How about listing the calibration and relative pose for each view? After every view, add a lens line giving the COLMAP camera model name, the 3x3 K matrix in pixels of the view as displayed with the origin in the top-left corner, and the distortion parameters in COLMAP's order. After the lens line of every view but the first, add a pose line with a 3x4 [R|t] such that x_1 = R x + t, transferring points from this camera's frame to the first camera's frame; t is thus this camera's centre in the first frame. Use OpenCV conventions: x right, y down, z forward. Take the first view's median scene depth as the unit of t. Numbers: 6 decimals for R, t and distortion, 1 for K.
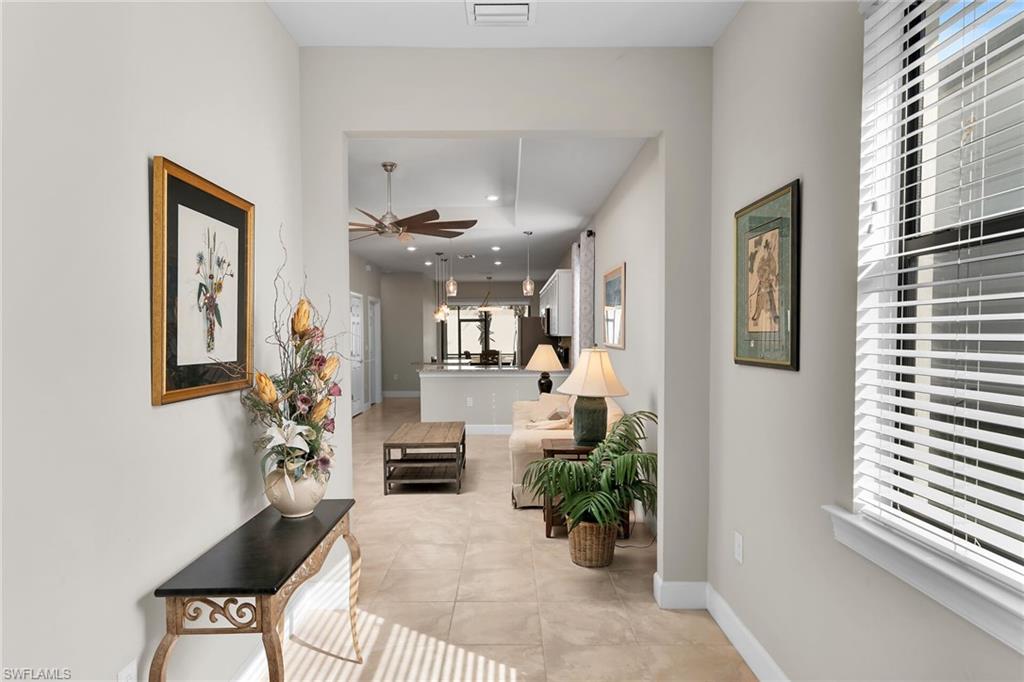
lens RADIAL K [[618.4, 0, 510.6], [0, 618.4, 342.2], [0, 0, 1]] dist [0.019694, -0.000494]
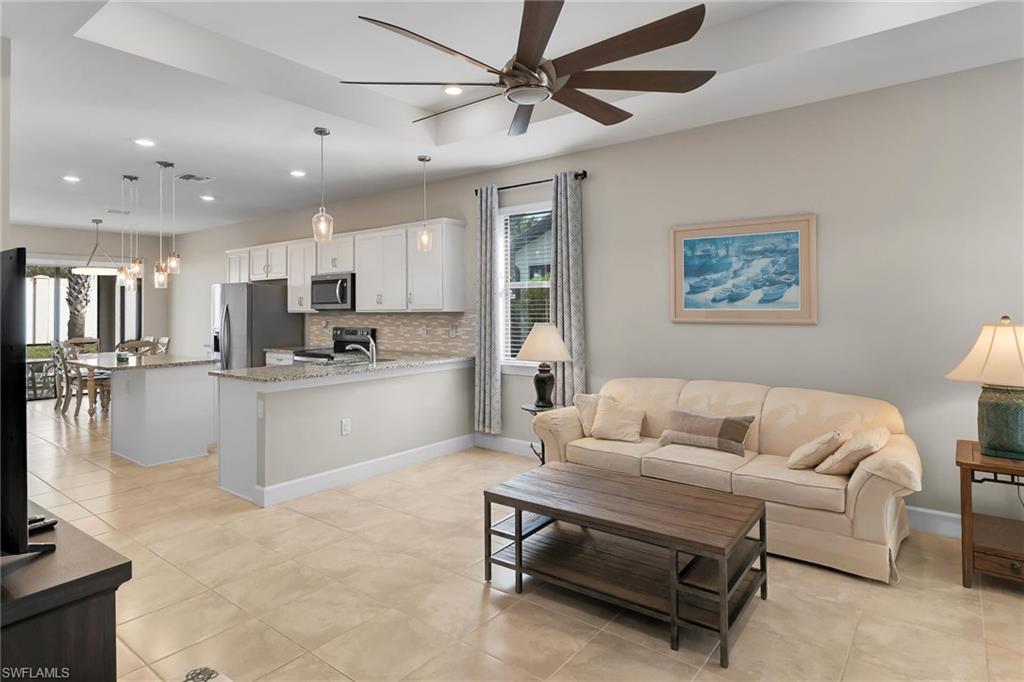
lens RADIAL K [[567.8, 0, 516.7], [0, 567.8, 298.1], [0, 0, 1]] dist [0.003580, 0.001544]
pose [[0.612416, 0.014840, 0.790396, -0.384158], [0.016609, 0.999362, -0.031632, -0.003509], [-0.790361, 0.032500, 0.611779, 0.533683]]
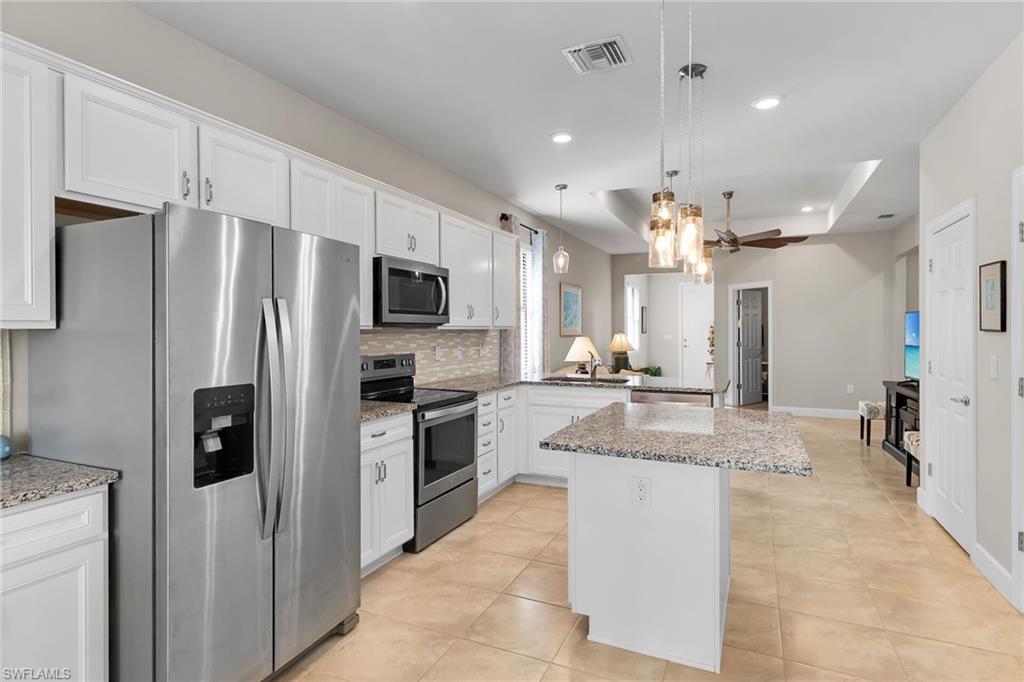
lens RADIAL K [[533.6, 0, 513.5], [0, 533.6, 333.4], [0, 0, 1]] dist [0.014158, -0.000998]
pose [[-0.912017, 0.003870, 0.410135, -0.172842], [0.012062, 0.999776, 0.017388, -0.015408], [-0.409976, 0.020805, -0.911859, 1.543421]]
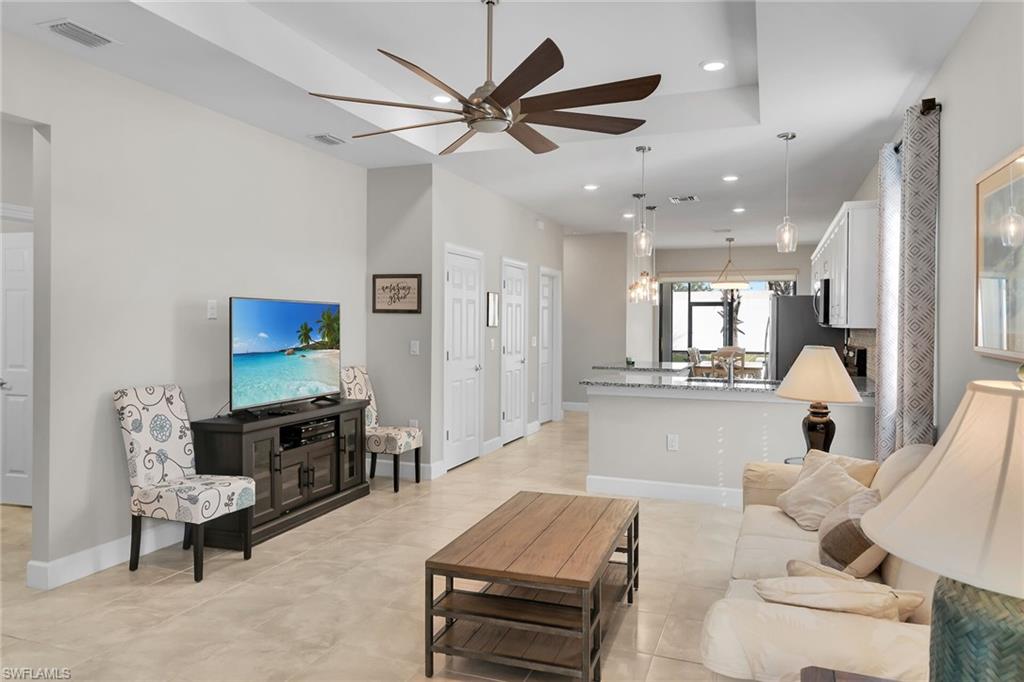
lens RADIAL K [[702.6, 0, 507.8], [0, 702.6, 323.1], [0, 0, 1]] dist [0.006052, 0.001518]
pose [[0.934945, 0.010797, -0.354628, 0.019306], [-0.015250, 0.999836, -0.009763, -0.003765], [0.354464, 0.014536, 0.934957, 0.335988]]
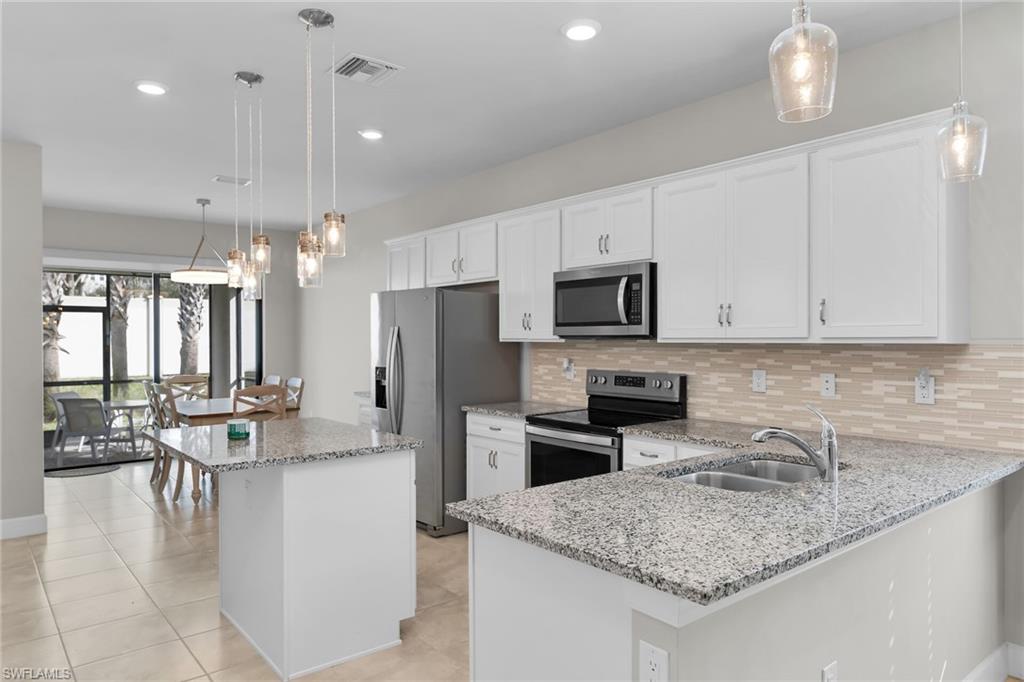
lens RADIAL K [[662.1, 0, 508.9], [0, 662.1, 344.6], [0, 0, 1]] dist [0.006348, 0.000699]
pose [[0.769605, -0.001179, 0.638519, -0.271909], [0.005870, 0.999969, -0.005228, -0.008991], [-0.638493, 0.007771, 0.769588, 0.886705]]
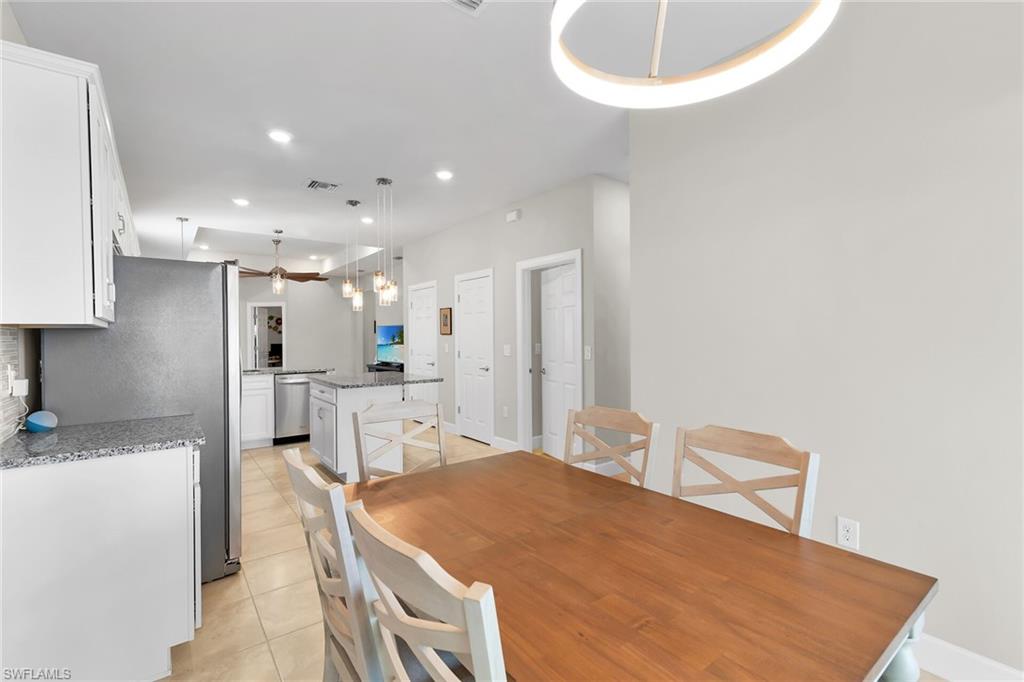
lens RADIAL K [[463.1, 0, 515.2], [0, 463.1, 340.8], [0, 0, 1]] dist [0.000489, -0.000039]
pose [[-0.793218, 0.011358, -0.608831, 0.052707], [0.000268, 0.999832, 0.018304, -0.010730], [0.608937, 0.014356, -0.793088, 1.770541]]
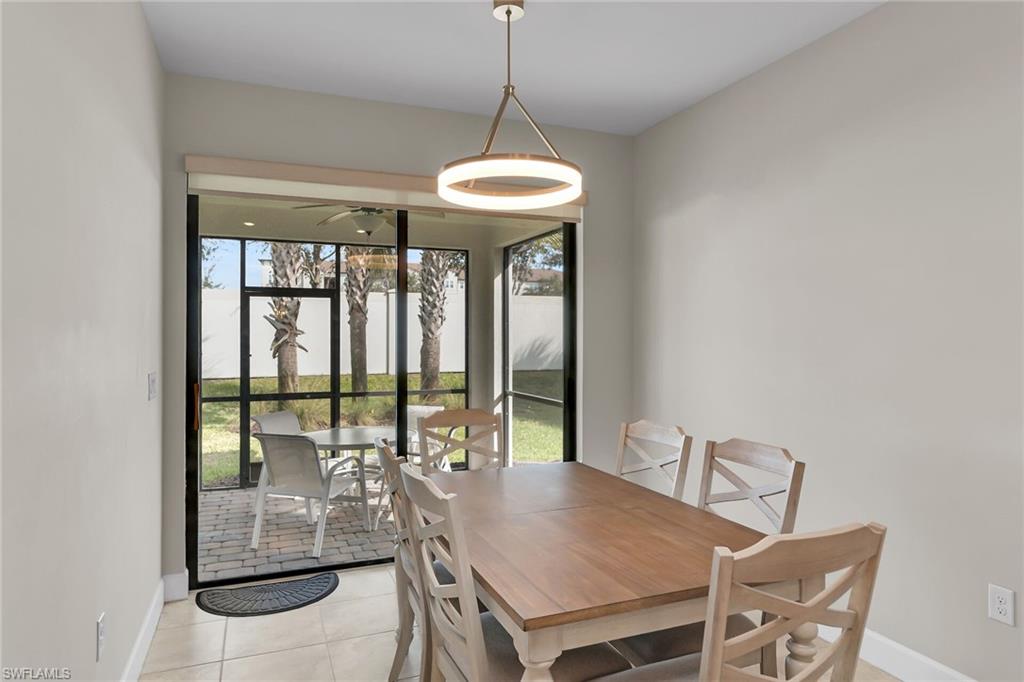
lens RADIAL K [[618.4, 0, 517.3], [0, 618.4, 339.8], [0, 0, 1]] dist [0.019694, -0.000494]
pose [[0.920852, 0.004619, 0.389885, -0.172344], [-0.001637, 0.999967, -0.007980, -0.016617], [-0.389908, 0.006711, 0.920829, 1.389588]]
